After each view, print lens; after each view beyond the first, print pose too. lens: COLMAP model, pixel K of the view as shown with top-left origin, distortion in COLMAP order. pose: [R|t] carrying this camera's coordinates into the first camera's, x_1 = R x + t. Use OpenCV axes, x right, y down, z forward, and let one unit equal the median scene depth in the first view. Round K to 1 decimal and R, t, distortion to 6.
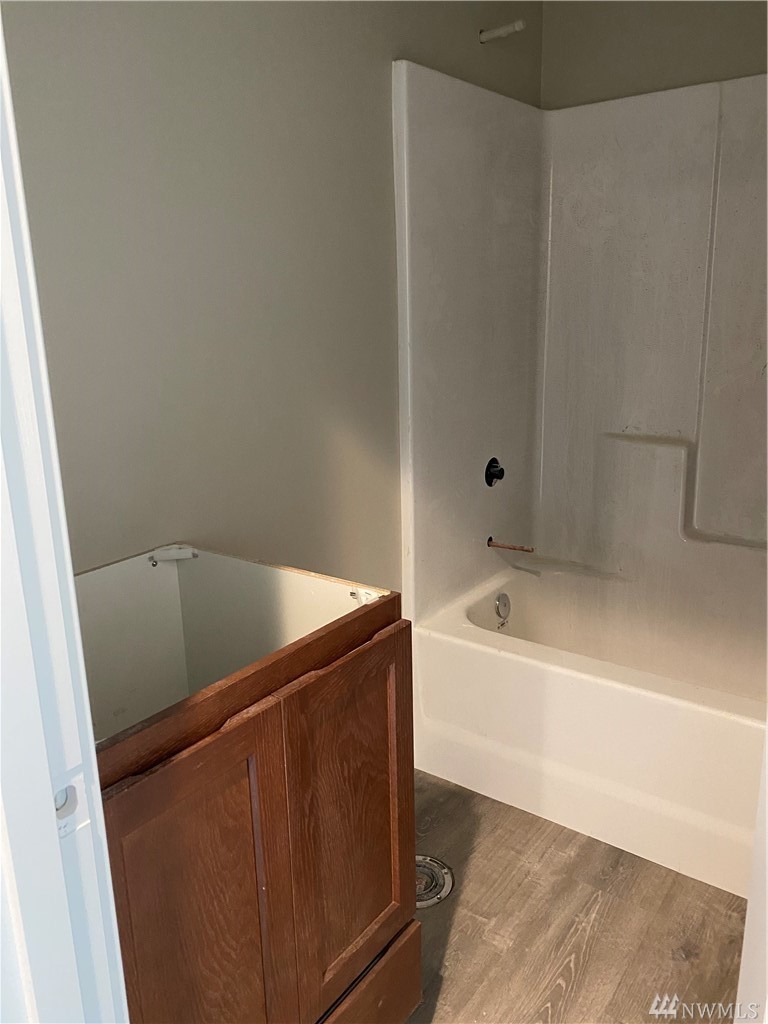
lens RADIAL K [[781.7, 0, 378.5], [0, 781.7, 502.3], [0, 0, 1]] dist [0.046449, -0.053231]
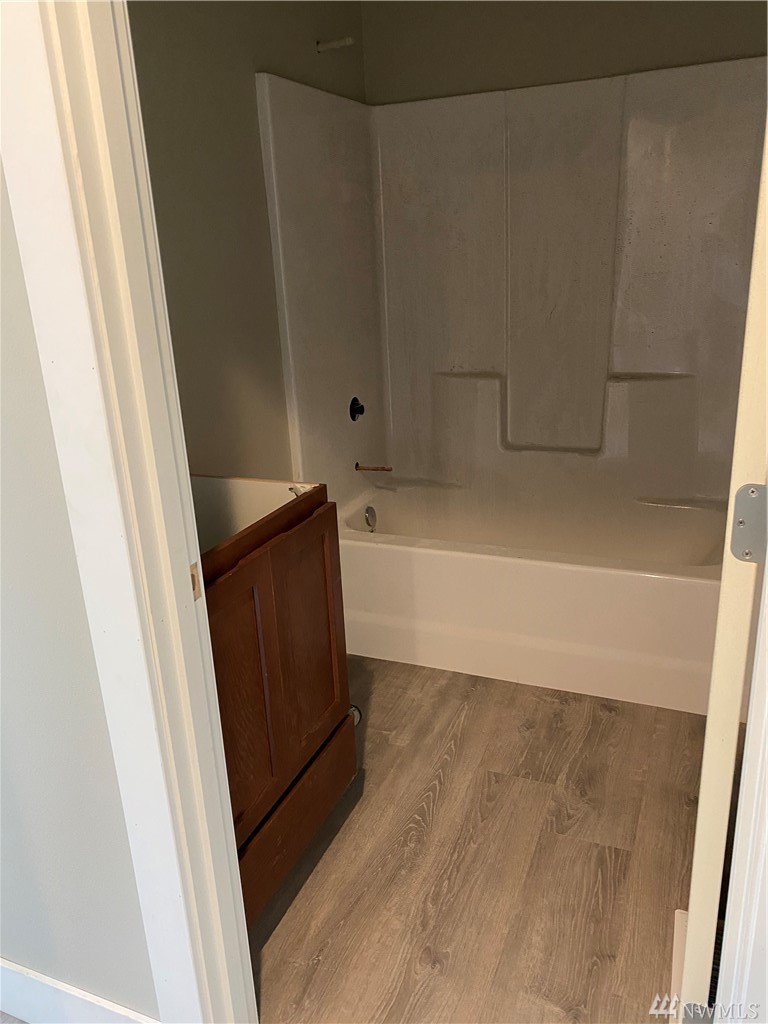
lens RADIAL K [[781.7, 0, 383.7], [0, 781.7, 515.3], [0, 0, 1]] dist [0.046449, -0.053231]
pose [[0.969929, -0.098449, 0.222587, -0.126214], [0.083501, 0.993634, 0.075620, 0.048461], [-0.228614, -0.054759, 0.971976, -0.272610]]
